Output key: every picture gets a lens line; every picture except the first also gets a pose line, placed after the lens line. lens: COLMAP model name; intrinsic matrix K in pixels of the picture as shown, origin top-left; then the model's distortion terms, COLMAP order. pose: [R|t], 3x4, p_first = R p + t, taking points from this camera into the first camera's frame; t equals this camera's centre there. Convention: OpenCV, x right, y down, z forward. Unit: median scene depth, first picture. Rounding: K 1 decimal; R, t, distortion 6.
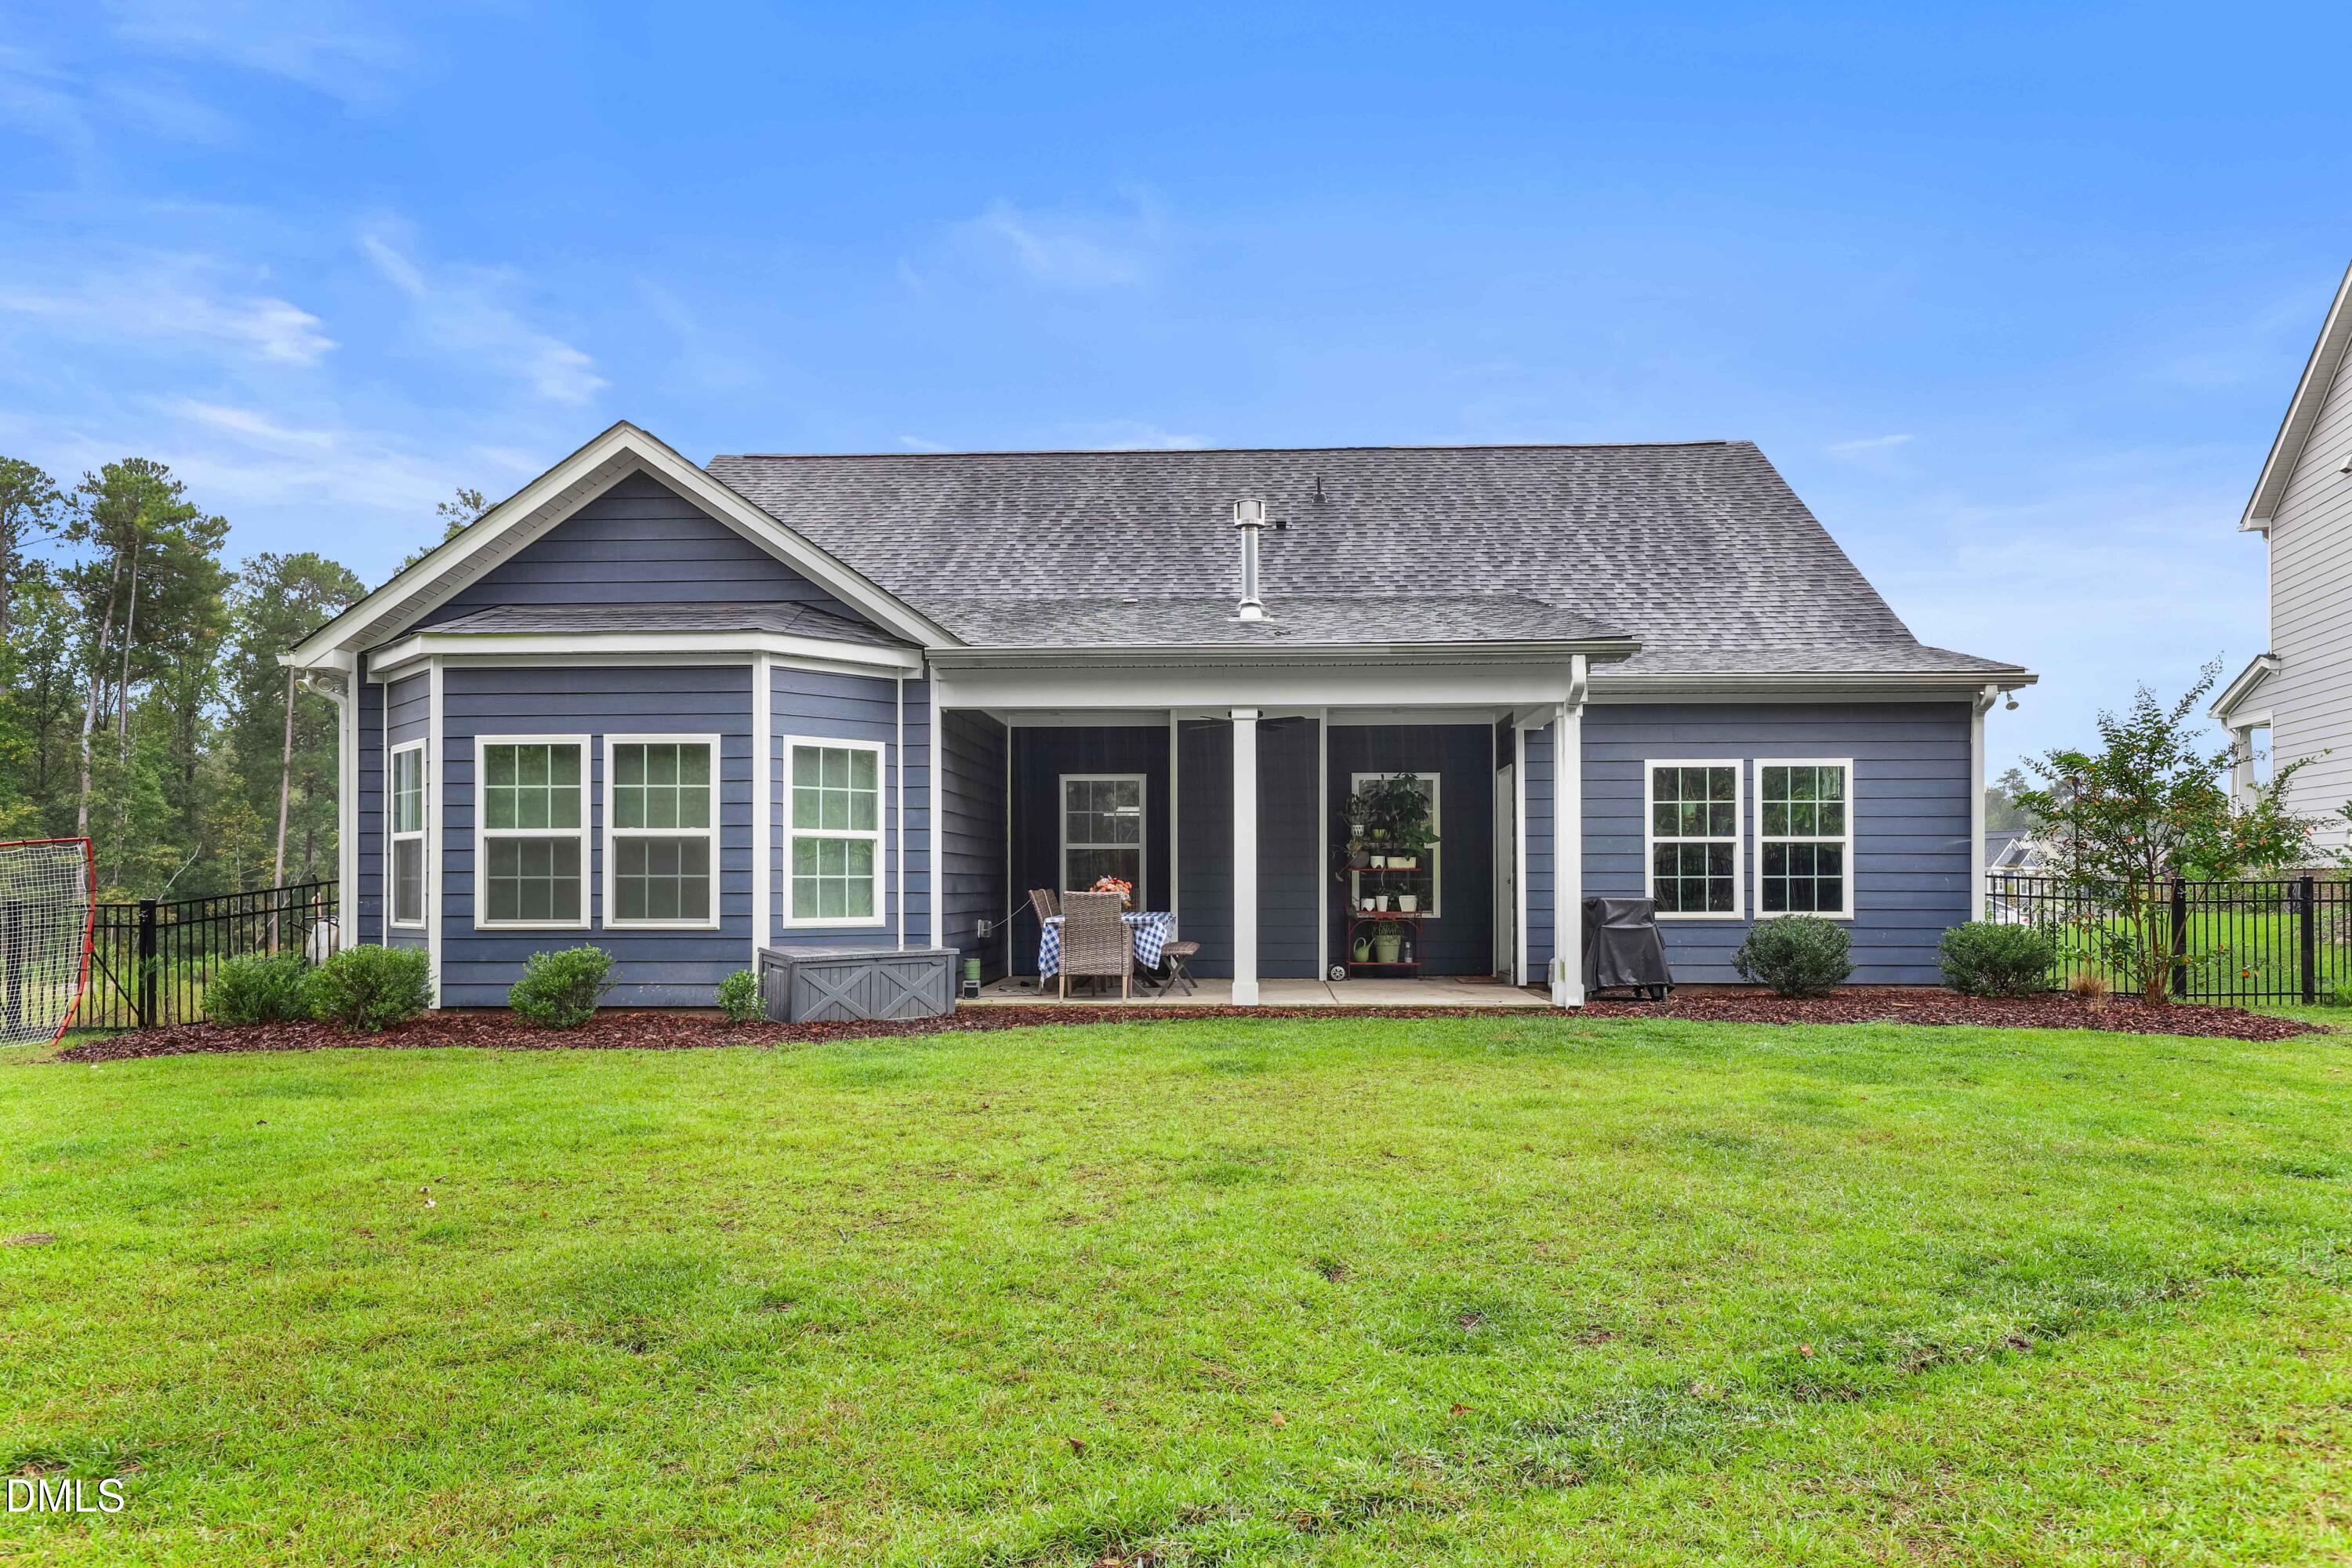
lens RADIAL K [[1556.0, 0, 1176.0], [0, 1556.0, 784.0], [0, 0, 1]] dist [-0.001120, -0.001113]
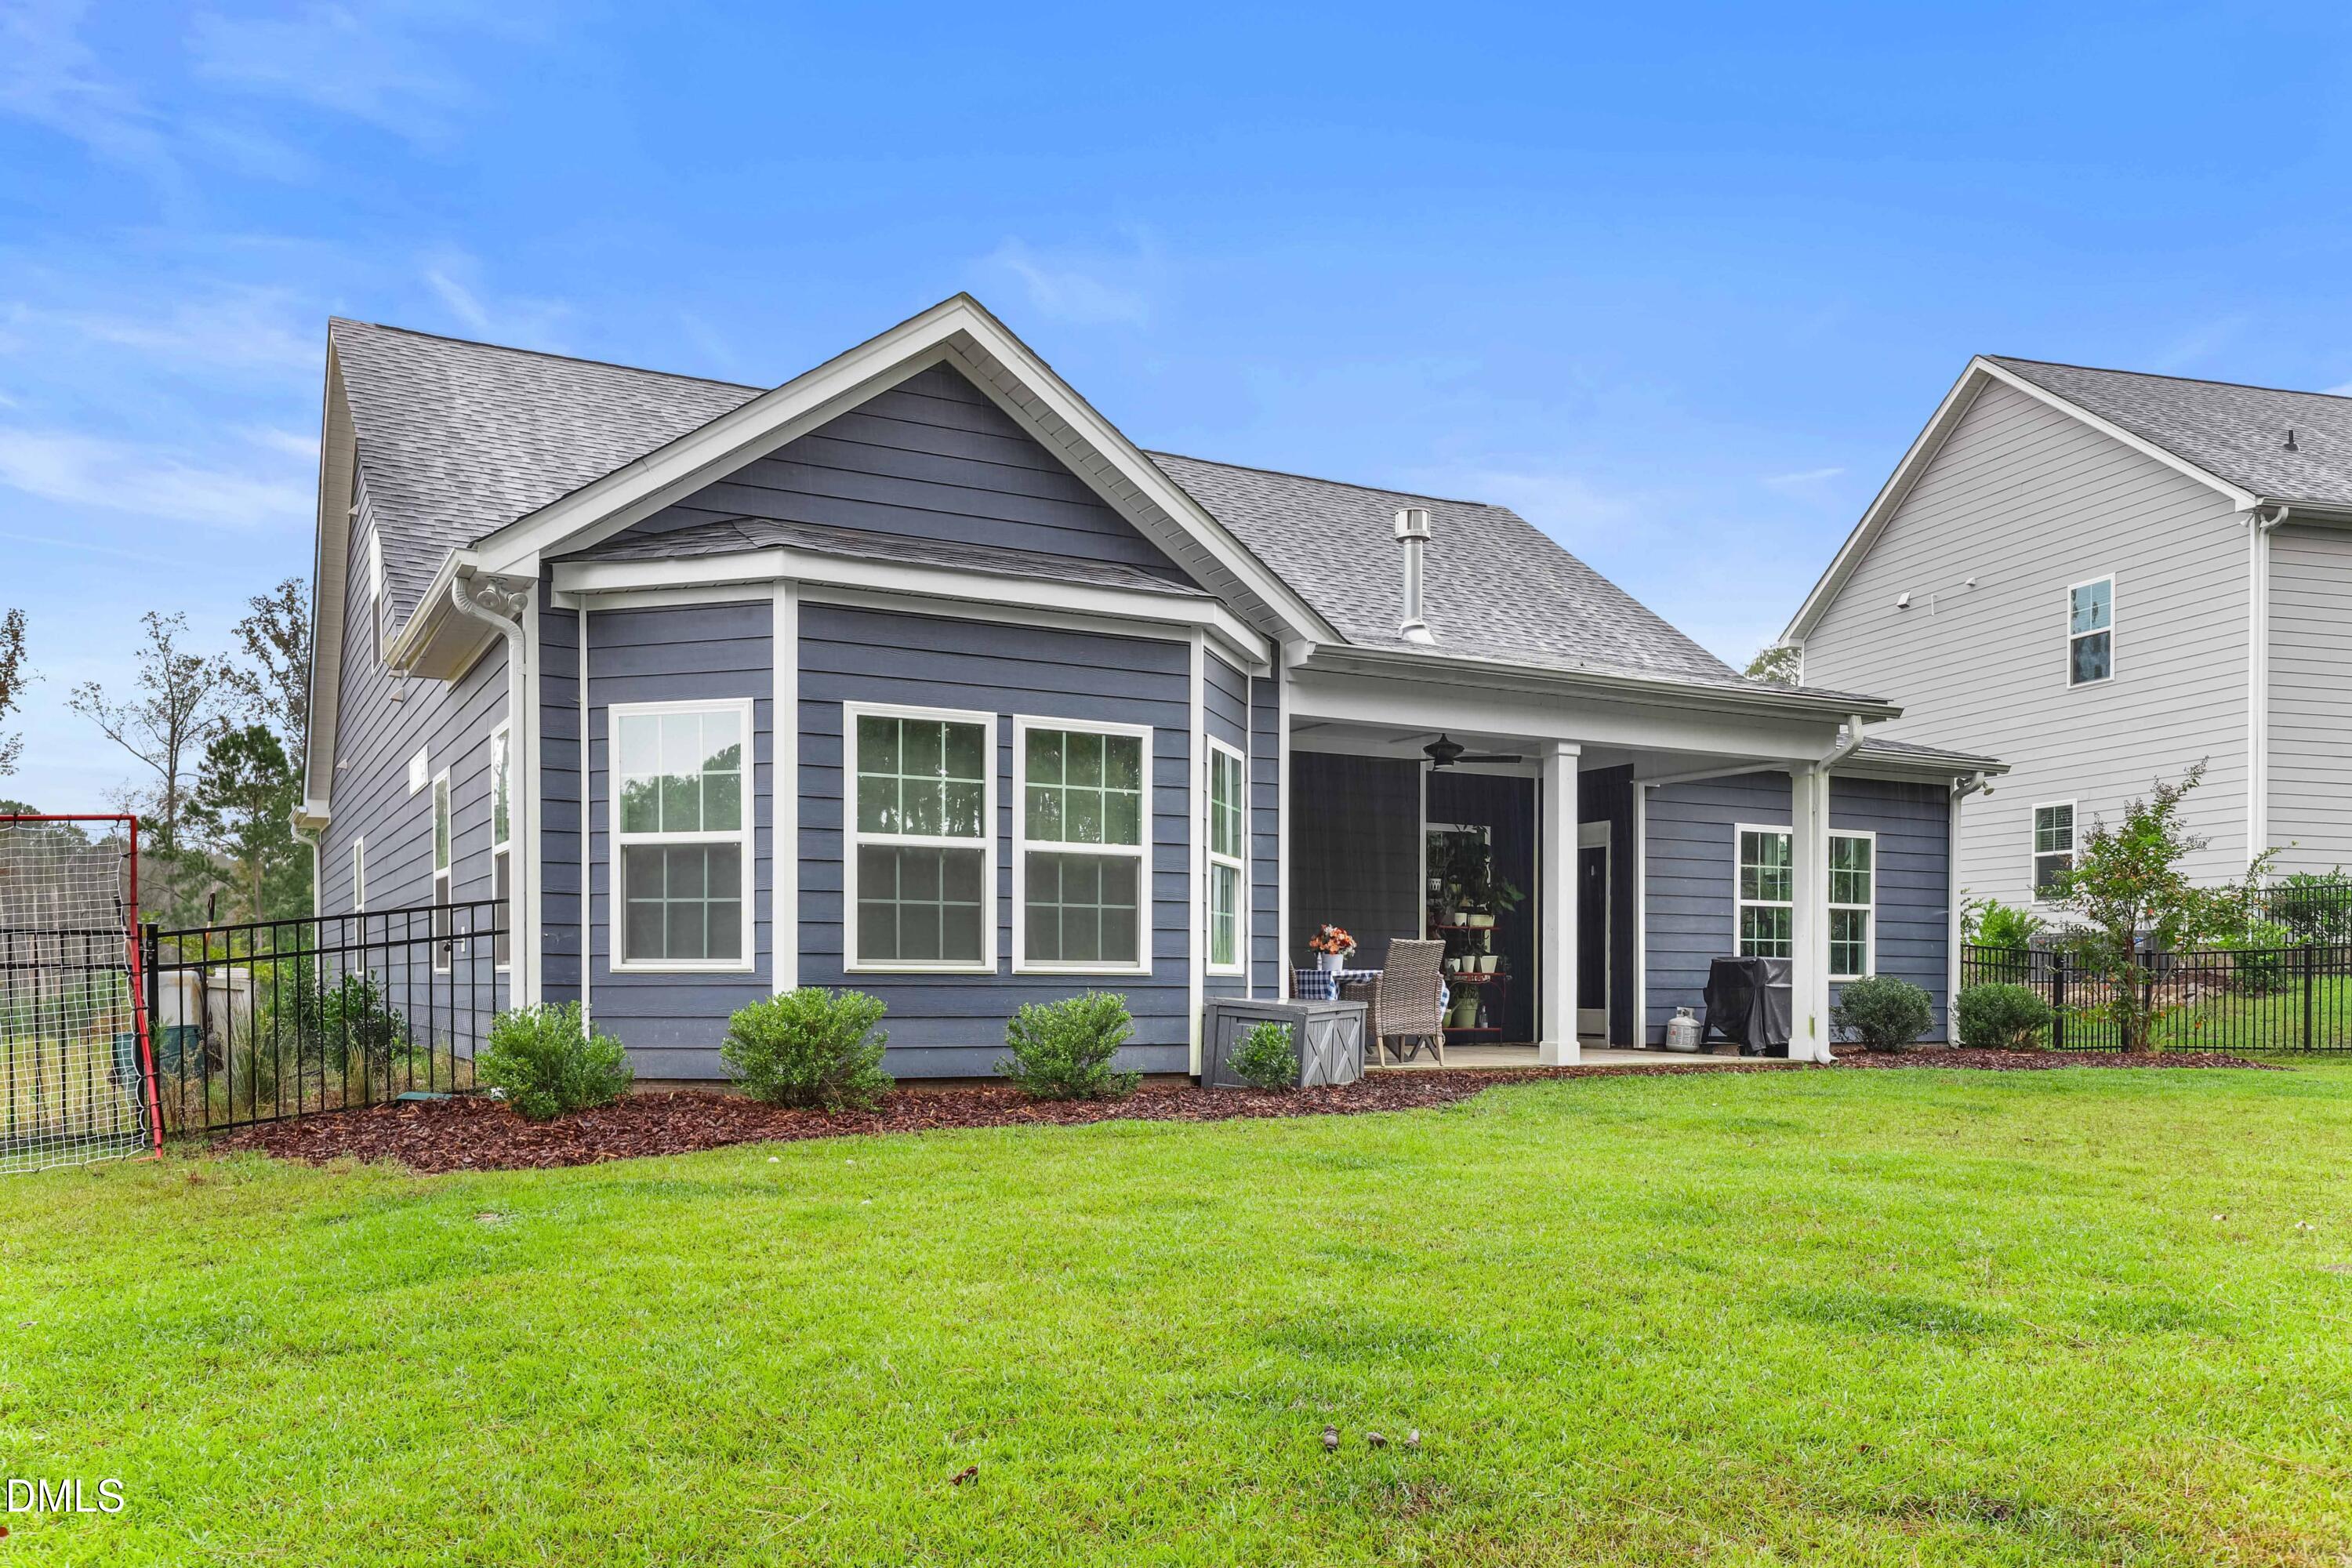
lens RADIAL K [[1824.1, 0, 1176.2], [0, 1824.1, 915.1], [0, 0, 1]] dist [-0.003722, -0.000565]
pose [[0.860682, 0.026347, 0.508461, -0.742727], [-0.041729, 0.998951, 0.018873, 0.044743], [-0.507431, -0.037461, 0.860878, 0.200737]]
